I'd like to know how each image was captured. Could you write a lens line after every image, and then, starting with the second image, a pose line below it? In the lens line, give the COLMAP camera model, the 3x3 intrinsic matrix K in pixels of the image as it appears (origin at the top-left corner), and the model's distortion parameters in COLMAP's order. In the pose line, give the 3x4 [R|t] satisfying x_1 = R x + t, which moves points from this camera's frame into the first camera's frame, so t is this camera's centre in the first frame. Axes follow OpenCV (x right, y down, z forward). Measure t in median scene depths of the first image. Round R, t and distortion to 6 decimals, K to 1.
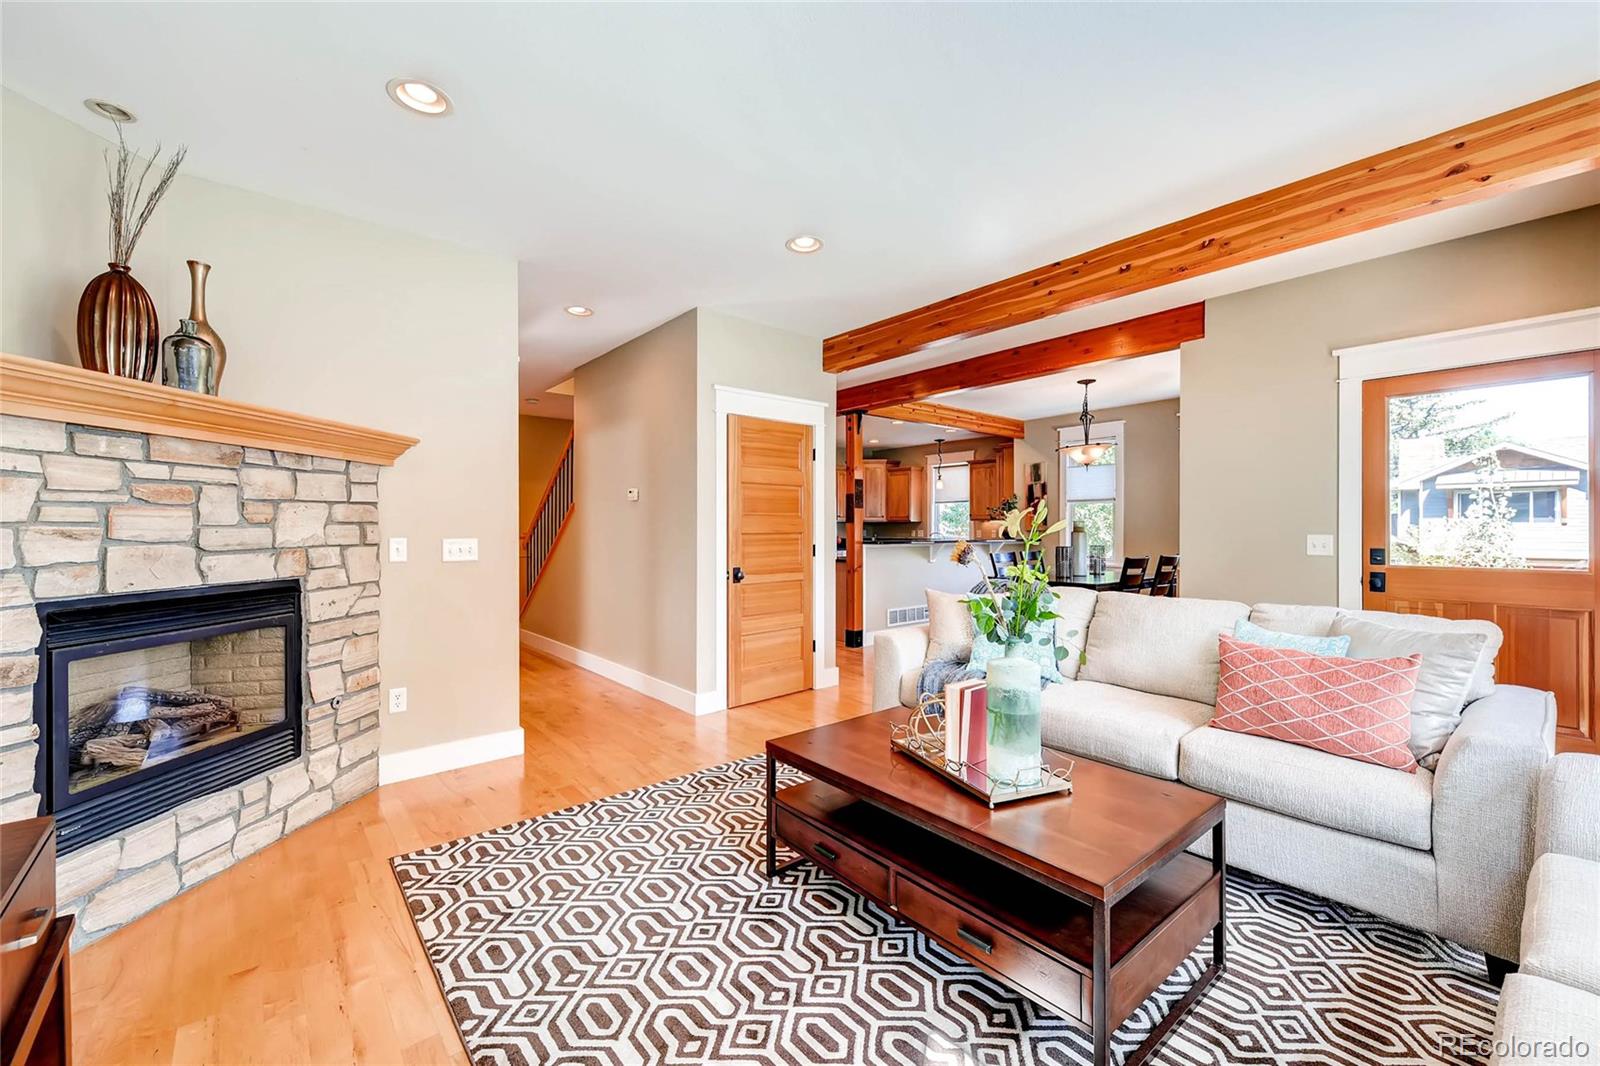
lens RADIAL K [[647.6, 0, 795.3], [0, 647.6, 531.9], [0, 0, 1]] dist [0.002503, -0.000057]
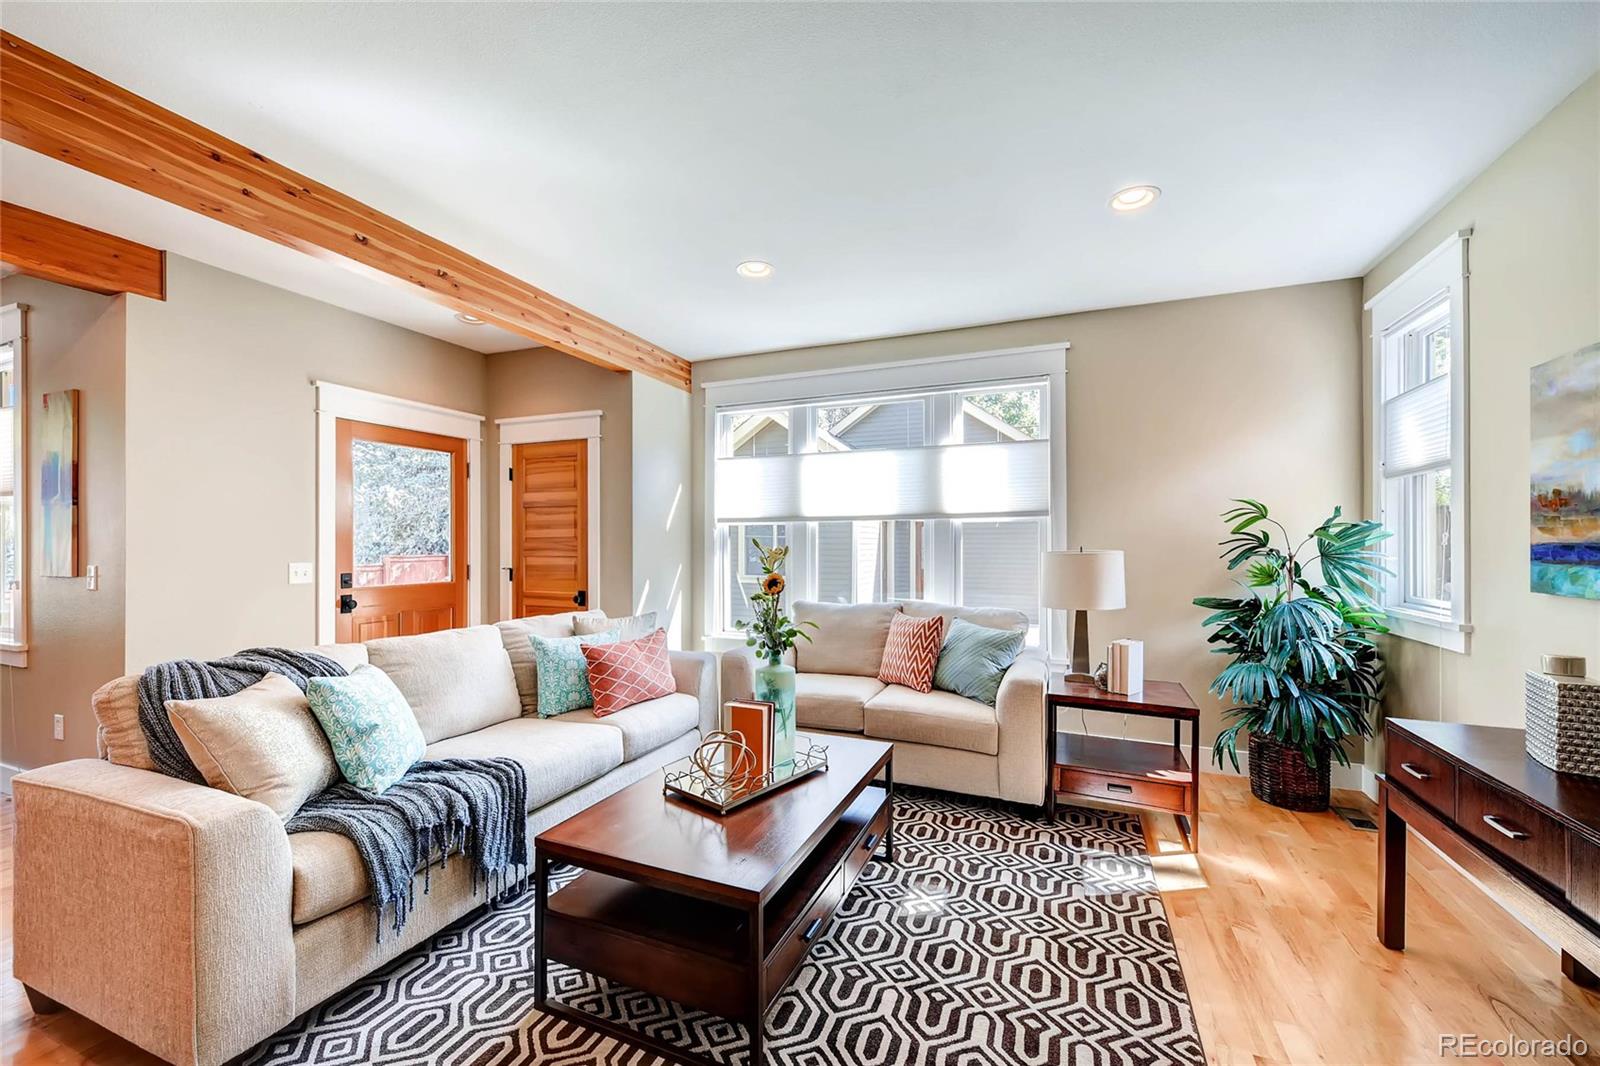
lens RADIAL K [[647.6, 0, 796.0], [0, 647.6, 544.8], [0, 0, 1]] dist [0.002503, -0.000057]
pose [[-0.470419, -0.002103, 0.882441, -0.607360], [0.006532, 0.999961, 0.005865, -0.035041], [-0.882419, 0.008523, -0.470387, 1.192216]]
